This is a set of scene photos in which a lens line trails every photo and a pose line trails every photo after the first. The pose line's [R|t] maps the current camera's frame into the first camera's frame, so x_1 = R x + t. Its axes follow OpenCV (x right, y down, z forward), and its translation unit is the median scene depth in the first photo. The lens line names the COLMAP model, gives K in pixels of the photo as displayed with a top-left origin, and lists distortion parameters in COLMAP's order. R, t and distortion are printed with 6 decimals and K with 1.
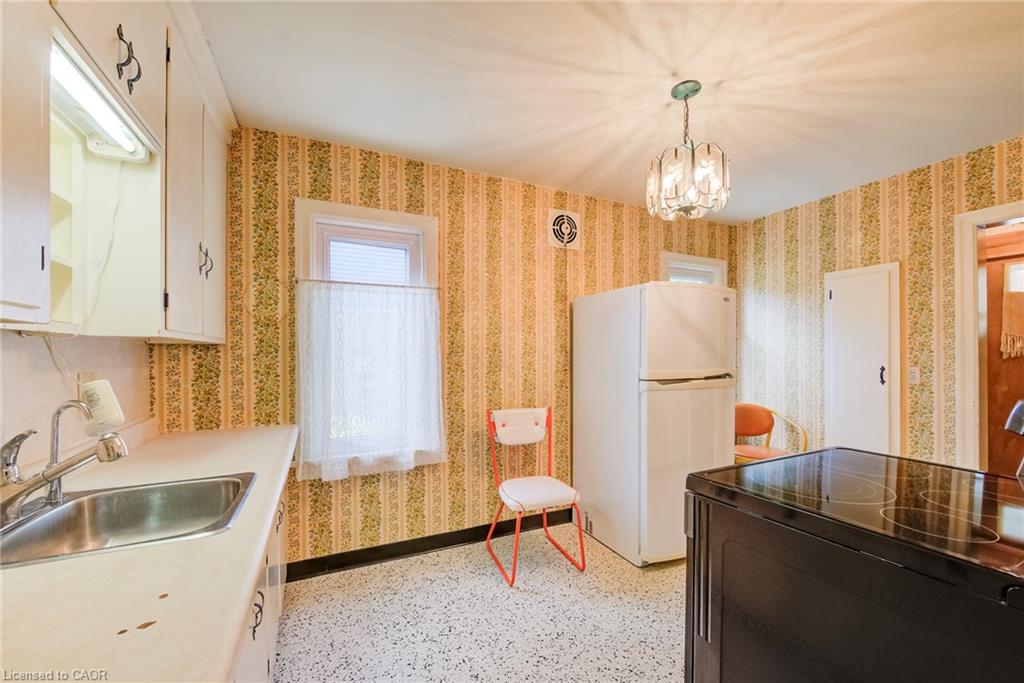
lens RADIAL K [[404.3, 0, 505.1], [0, 404.3, 357.8], [0, 0, 1]] dist [-0.006340, -0.000035]
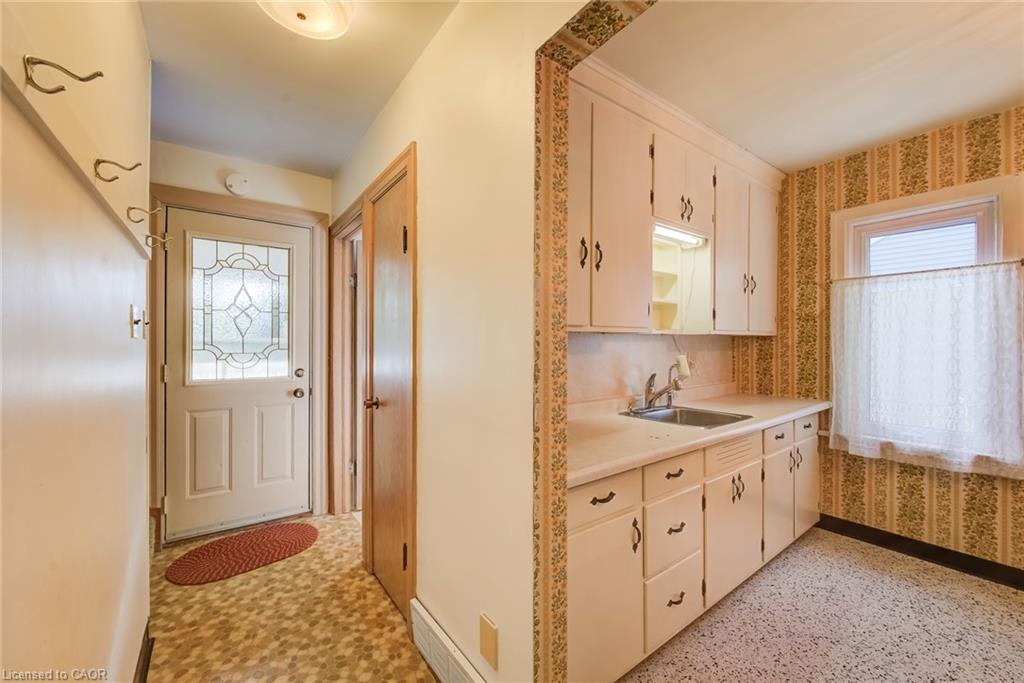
lens RADIAL K [[404.3, 0, 516.4], [0, 404.3, 343.6], [0, 0, 1]] dist [-0.006340, -0.000035]
pose [[0.196721, 0.006721, -0.980436, 0.474313], [-0.005513, 0.999968, 0.005749, -0.008671], [0.980444, 0.004275, 0.196752, -0.153964]]
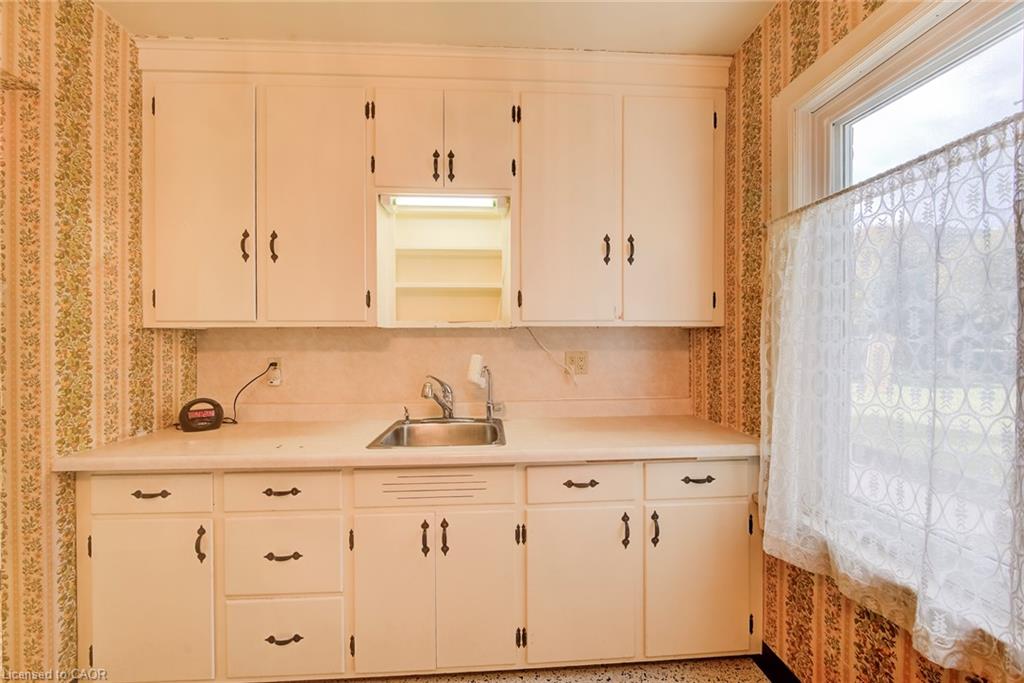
lens RADIAL K [[404.3, 0, 517.4], [0, 404.3, 343.6], [0, 0, 1]] dist [-0.006340, -0.000035]
pose [[-0.378108, 0.011172, -0.925694, 0.246438], [-0.000834, 0.999923, 0.012408, -0.007302], [0.925761, 0.005464, -0.378070, 0.866009]]
